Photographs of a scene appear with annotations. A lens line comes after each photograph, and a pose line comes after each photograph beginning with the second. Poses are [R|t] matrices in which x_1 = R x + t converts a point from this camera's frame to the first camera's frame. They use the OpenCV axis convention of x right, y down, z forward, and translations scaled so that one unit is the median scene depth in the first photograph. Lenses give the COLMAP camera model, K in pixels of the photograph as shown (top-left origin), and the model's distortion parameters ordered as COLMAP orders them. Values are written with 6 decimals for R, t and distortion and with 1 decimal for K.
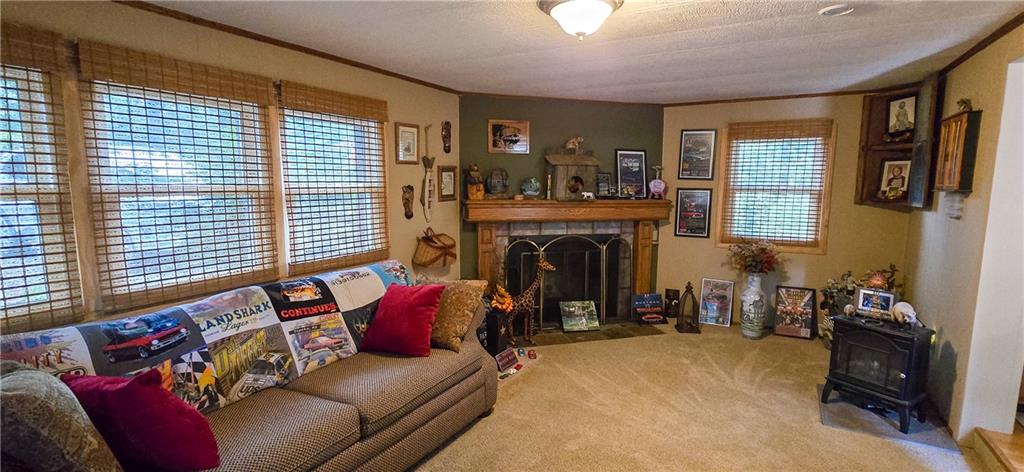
lens RADIAL K [[485.0, 0, 512.0], [0, 485.0, 236.0], [0, 0, 1]] dist [0.000285, 0.000242]
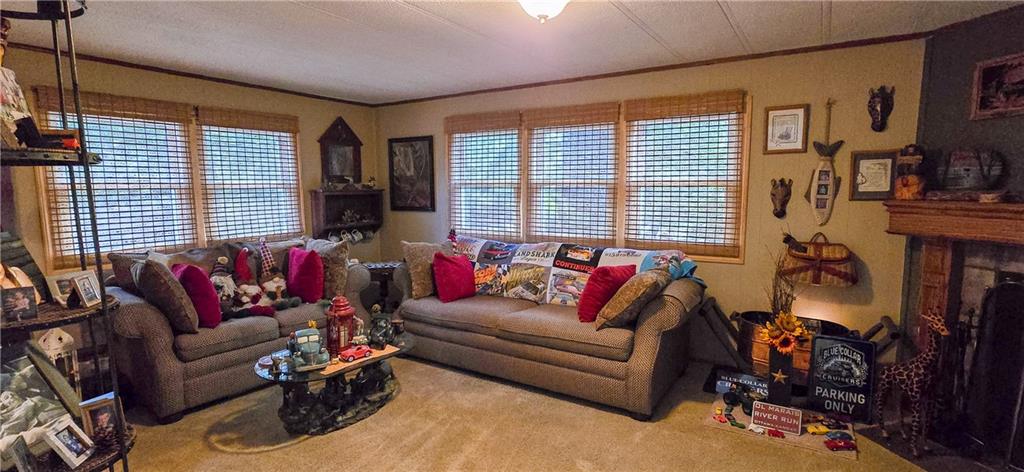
lens RADIAL K [[426.2, 0, 490.7], [0, 426.2, 232.2], [0, 0, 1]] dist [-0.001470, 0.000304]
pose [[-0.028523, 0.100104, -0.994568, 0.547934], [-0.114310, 0.988119, 0.102733, -0.030085], [0.993036, 0.116619, -0.016741, 0.511971]]
